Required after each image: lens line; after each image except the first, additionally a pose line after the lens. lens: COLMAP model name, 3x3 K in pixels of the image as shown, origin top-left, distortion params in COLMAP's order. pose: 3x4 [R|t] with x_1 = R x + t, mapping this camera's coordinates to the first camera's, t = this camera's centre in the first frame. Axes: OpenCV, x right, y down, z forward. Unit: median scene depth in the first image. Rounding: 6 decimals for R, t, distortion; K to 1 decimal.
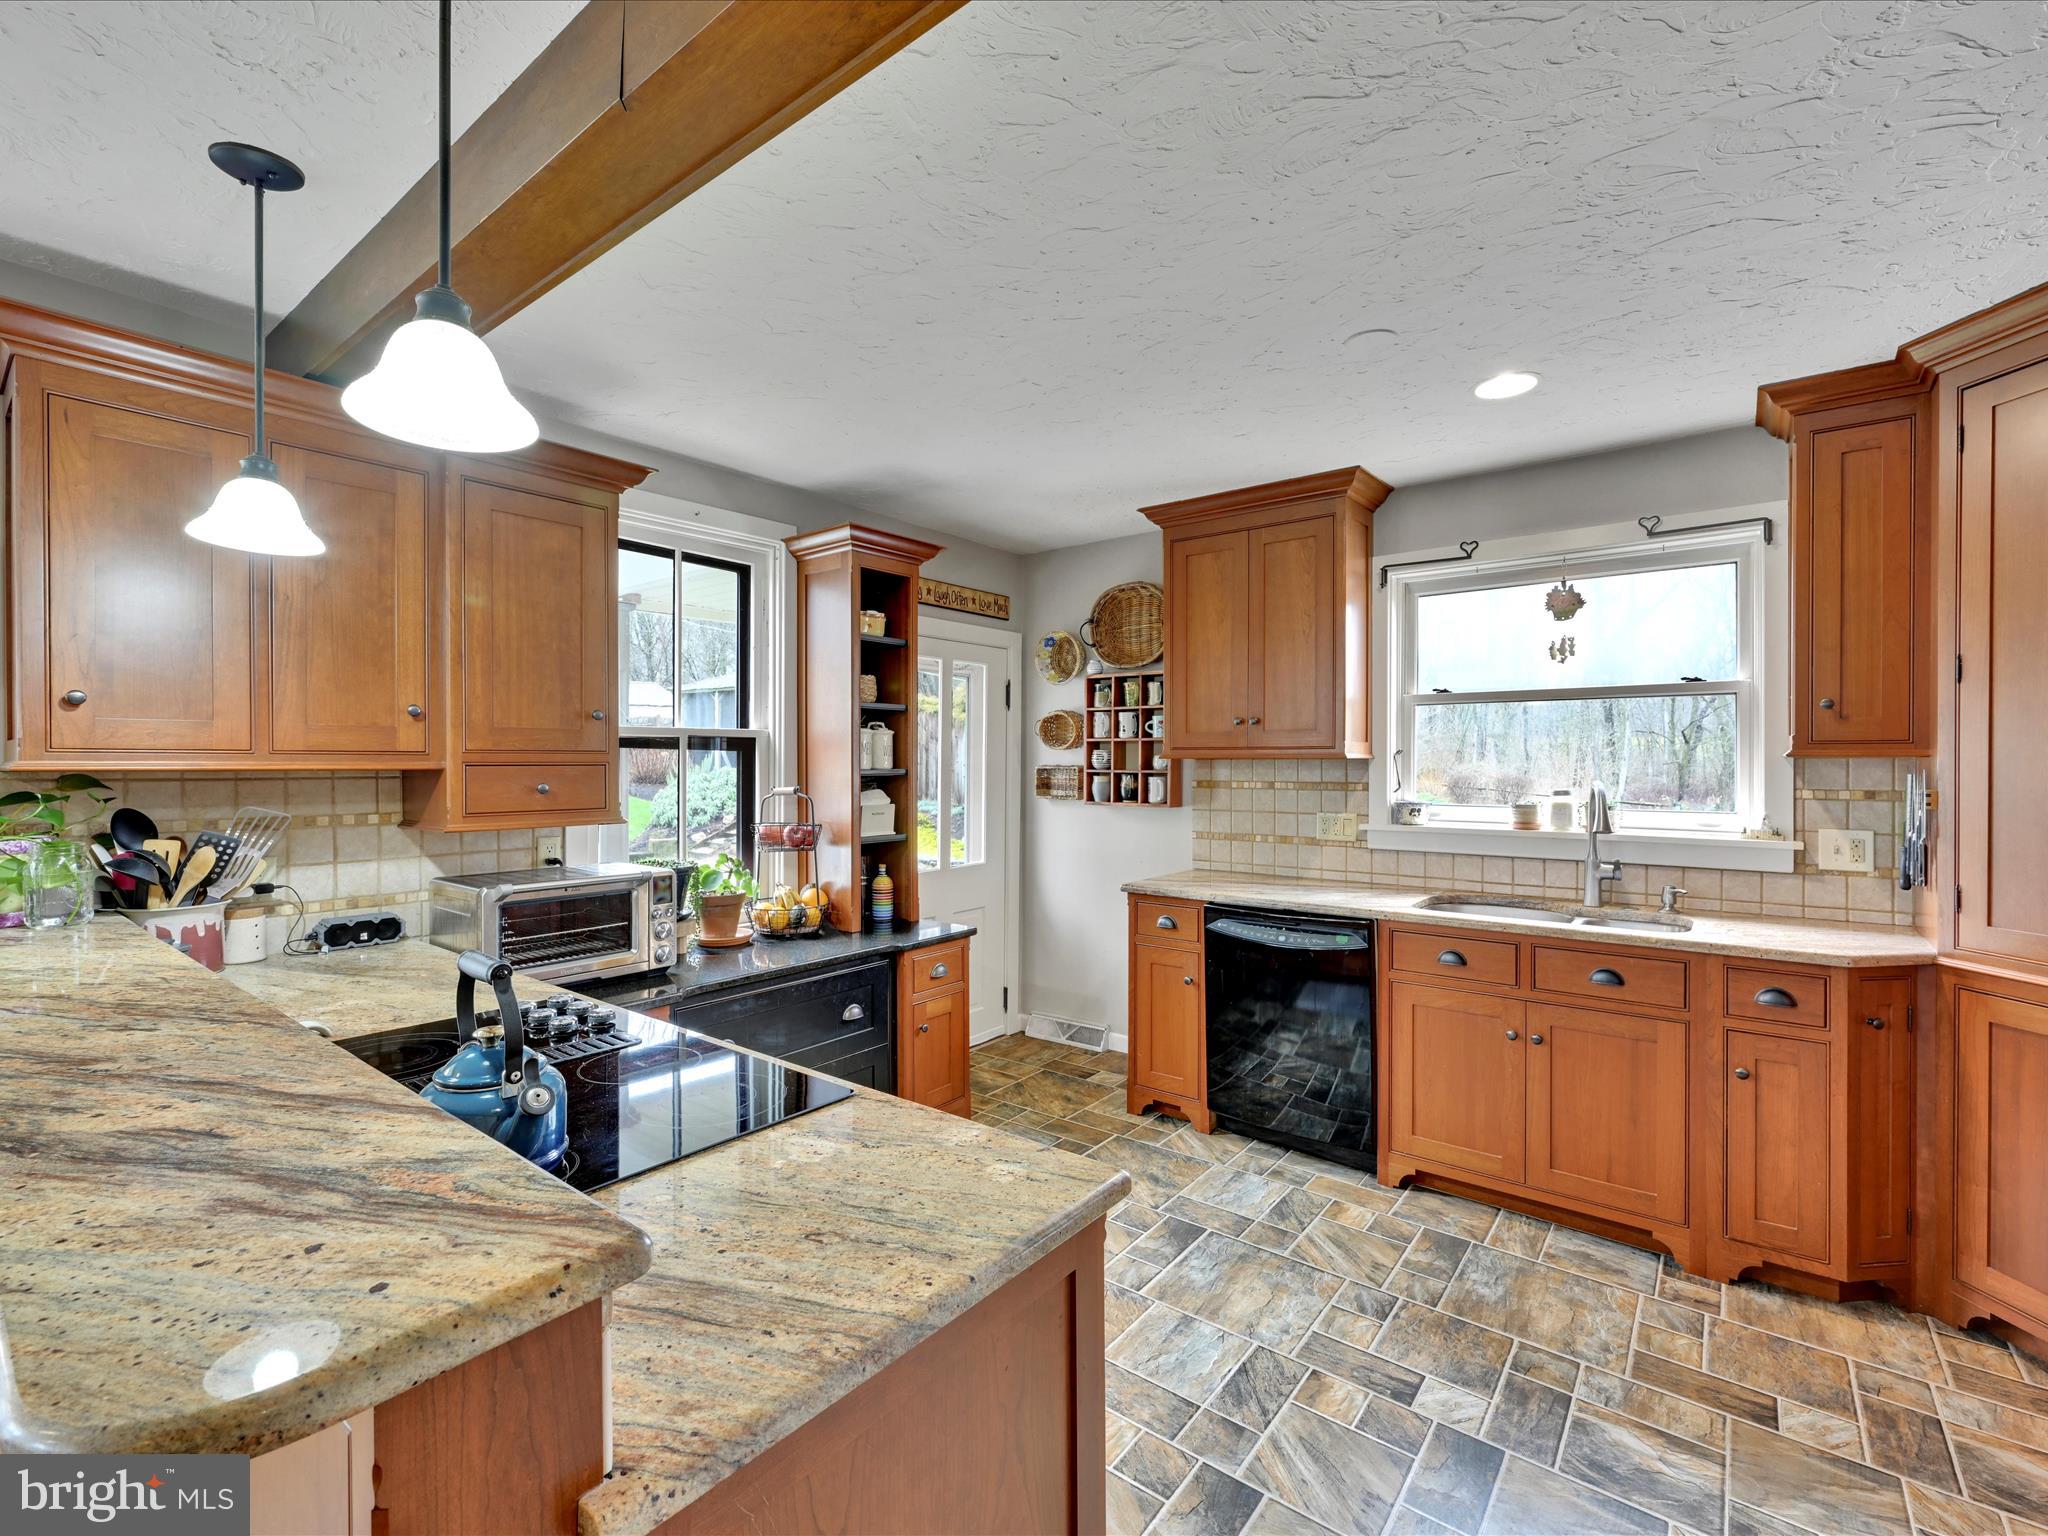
lens RADIAL K [[941.8, 0, 1030.9], [0, 941.8, 762.9], [0, 0, 1]] dist [0.004352, -0.001185]
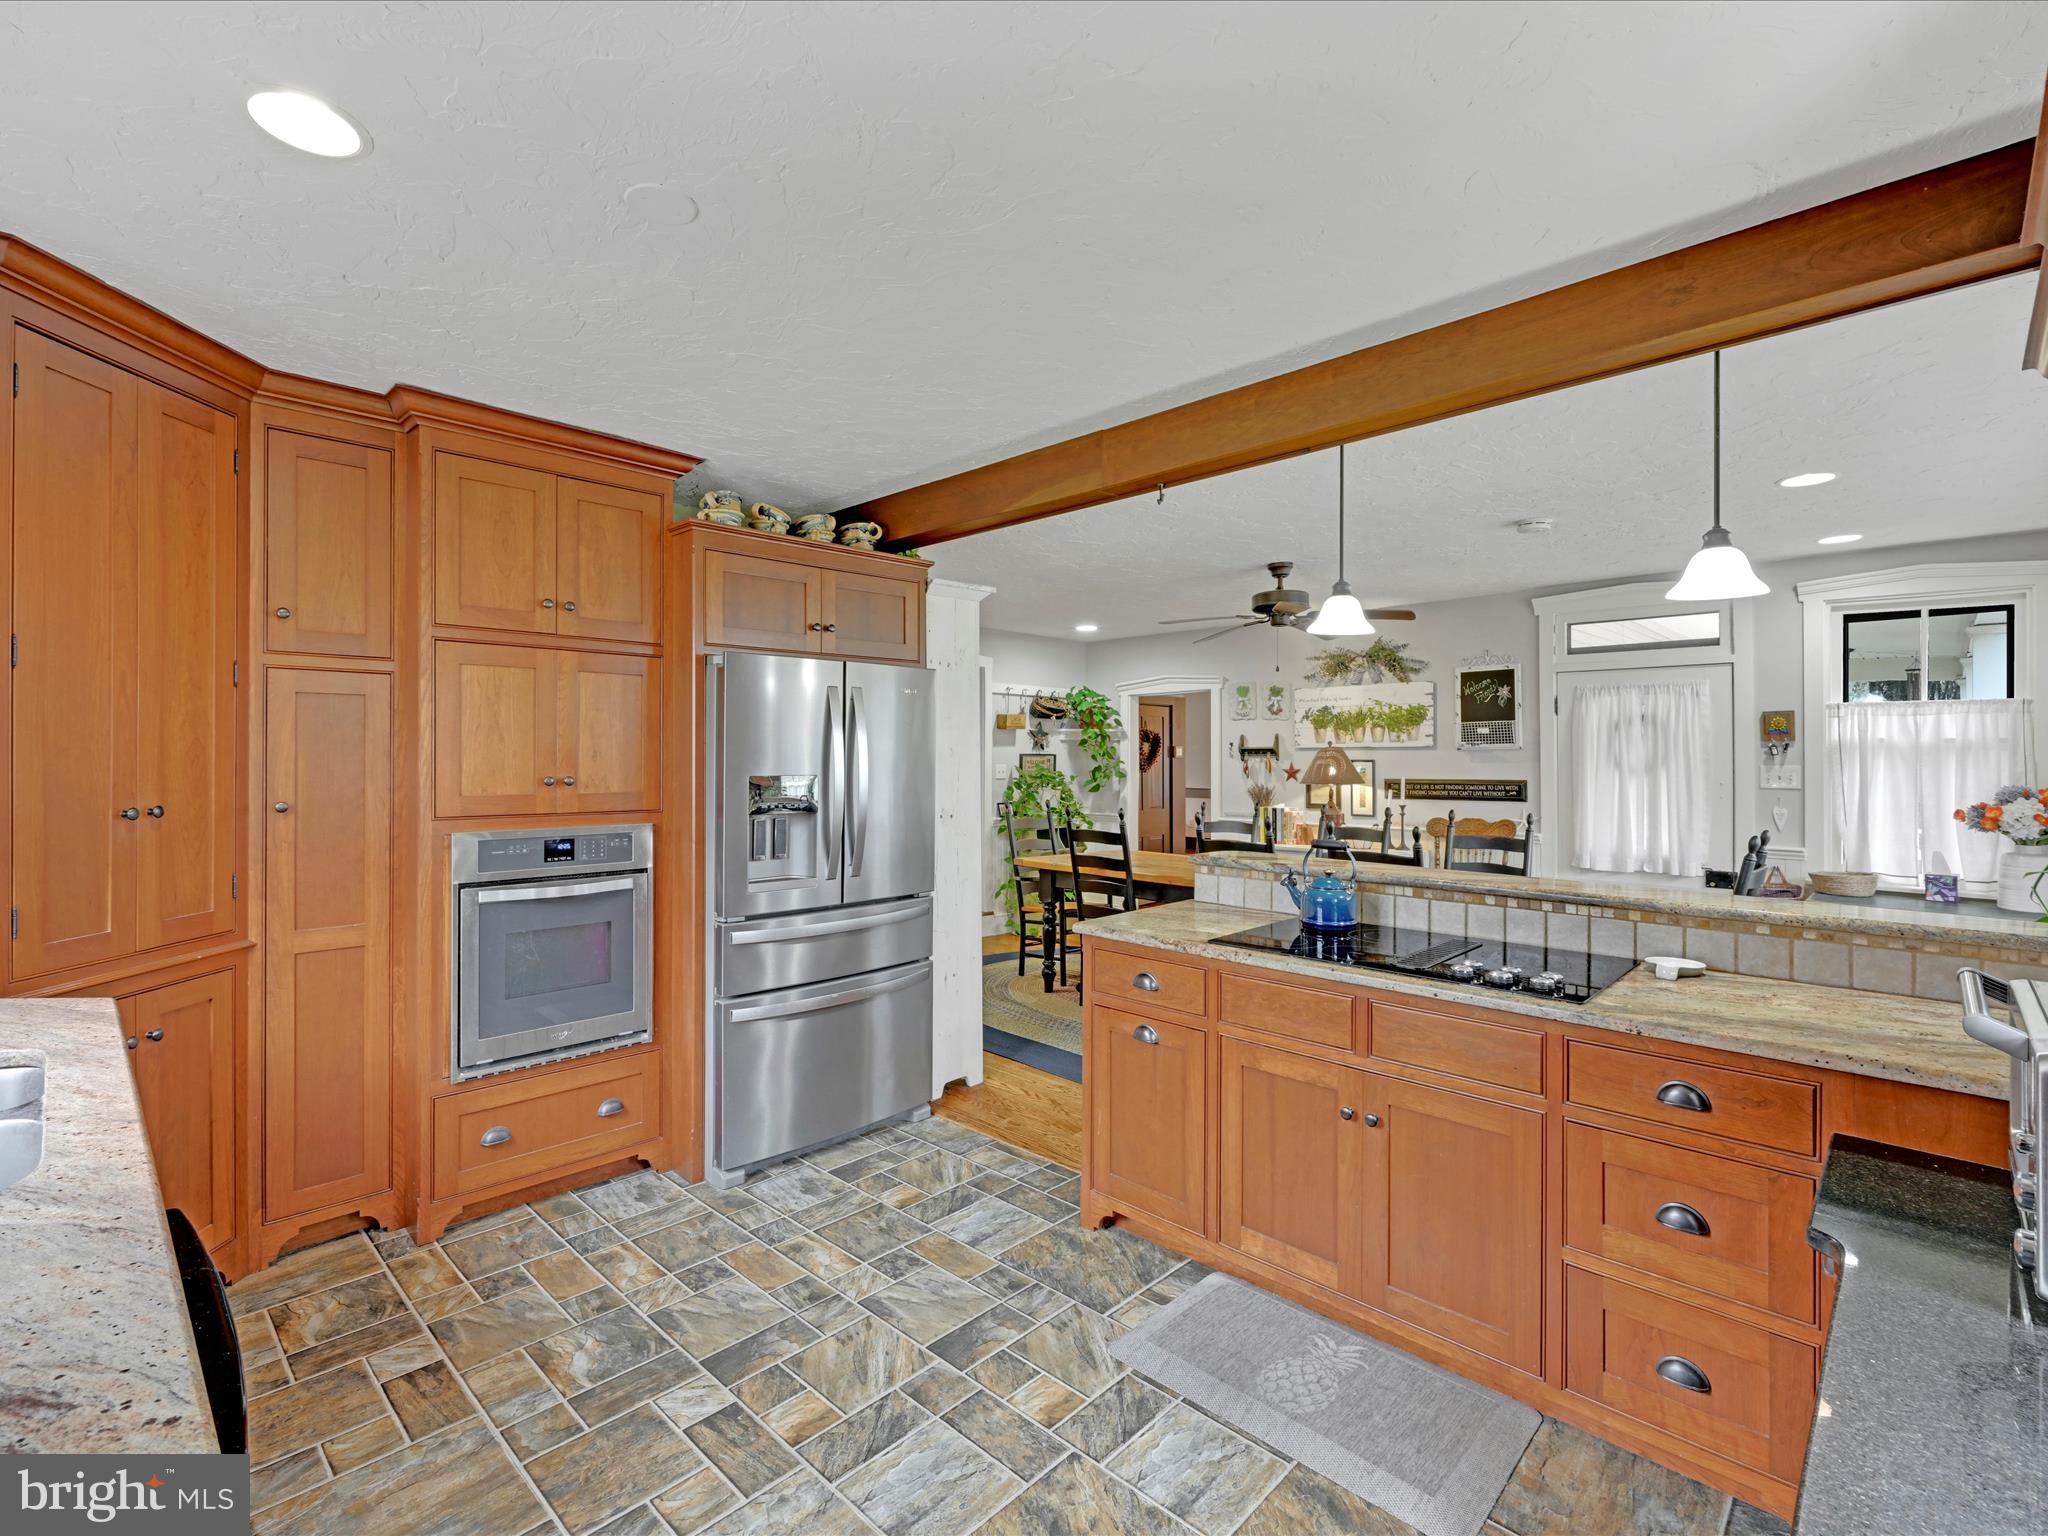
lens RADIAL K [[941.8, 0, 1021.5], [0, 941.8, 748.4], [0, 0, 1]] dist [0.004352, -0.001185]
pose [[-0.995814, -0.002971, 0.091359, 0.003901], [-0.003649, 0.999967, -0.007253, -0.005994], [-0.091334, -0.007556, -0.995792, 1.123870]]
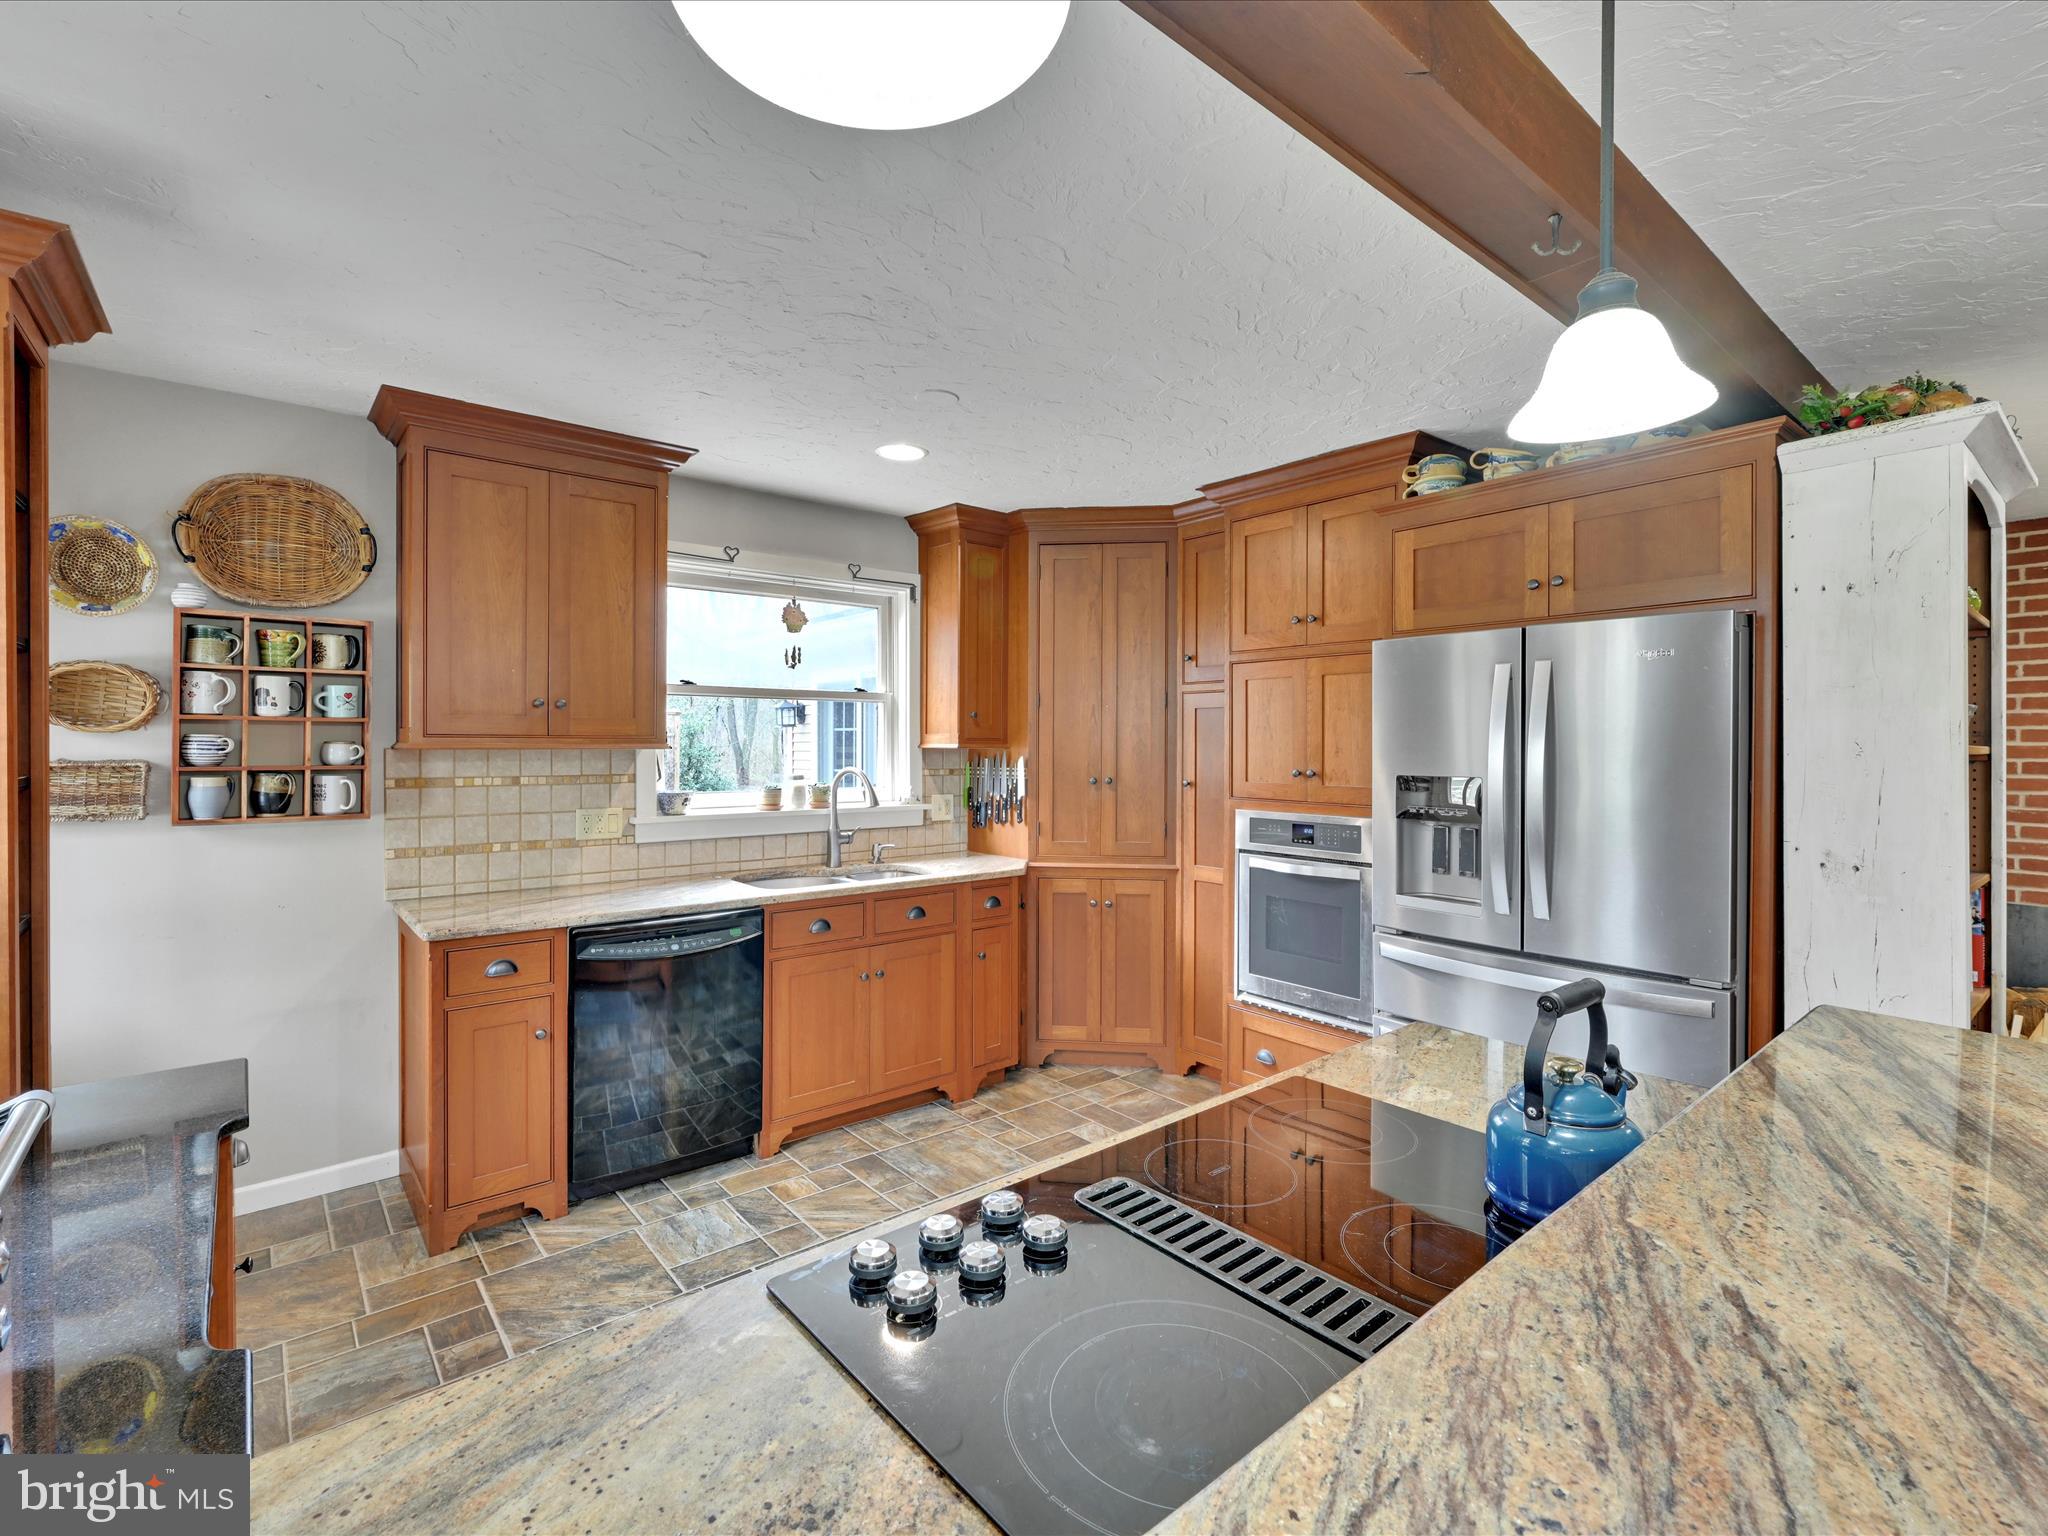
lens RADIAL K [[941.8, 0, 1031.3], [0, 941.8, 757.0], [0, 0, 1]] dist [0.004352, -0.001185]
pose [[0.193506, -0.013946, 0.981000, -0.494012], [-0.003319, 0.999884, 0.014869, -0.011418], [-0.981094, -0.006133, 0.193437, 0.428418]]
